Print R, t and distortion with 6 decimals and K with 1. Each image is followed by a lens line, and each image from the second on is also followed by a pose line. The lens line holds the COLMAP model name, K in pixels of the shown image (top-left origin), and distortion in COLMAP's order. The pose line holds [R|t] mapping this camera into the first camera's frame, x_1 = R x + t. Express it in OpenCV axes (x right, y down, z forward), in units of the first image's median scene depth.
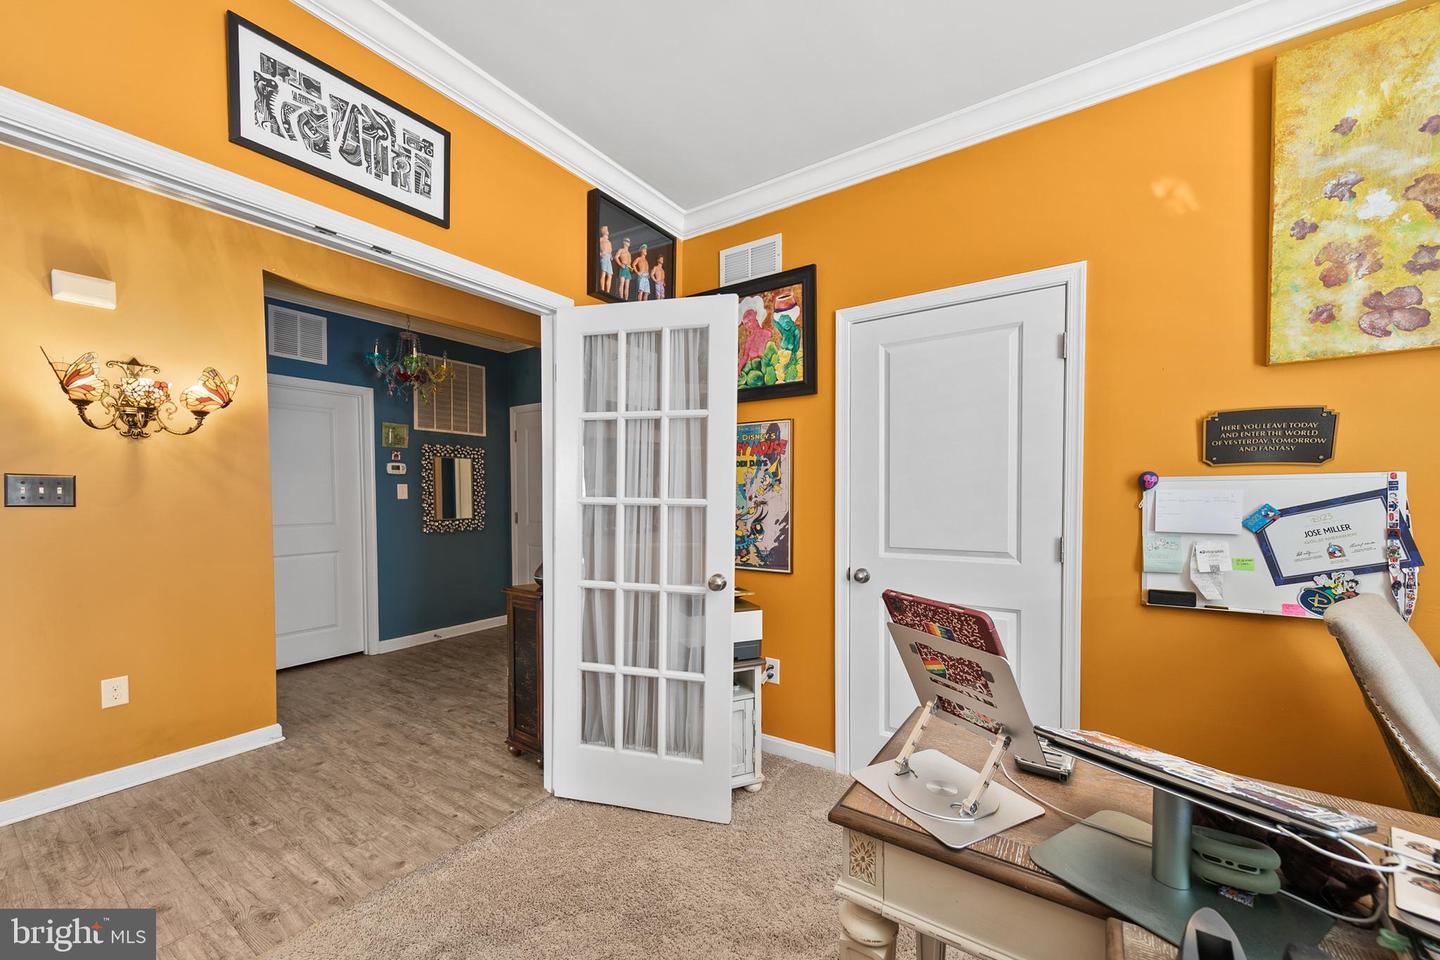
lens RADIAL K [[546.5, 0, 720.3], [0, 546.5, 510.5], [0, 0, 1]] dist [-0.000001, 0.000056]
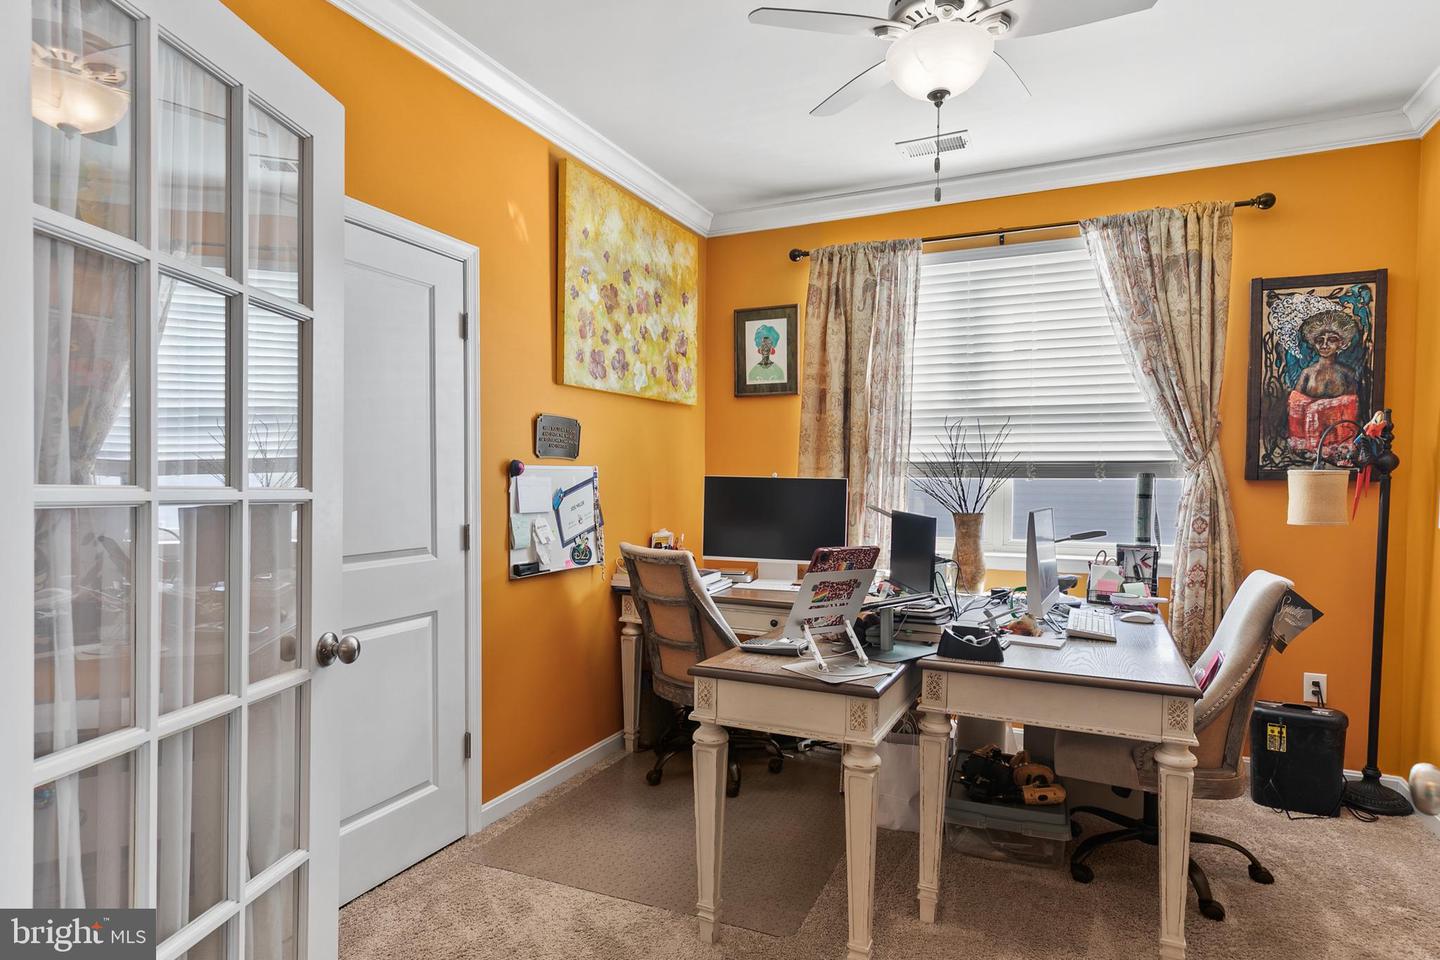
lens RADIAL K [[793.8, 0, 720.3], [0, 793.8, 482.7], [0, 0, 1]] dist [-0.001324, 0.000231]
pose [[-0.156073, -0.009943, 0.987695, -0.989524], [0.003878, 0.999935, 0.010679, -0.044171], [-0.987738, 0.005497, -0.156024, 0.926618]]
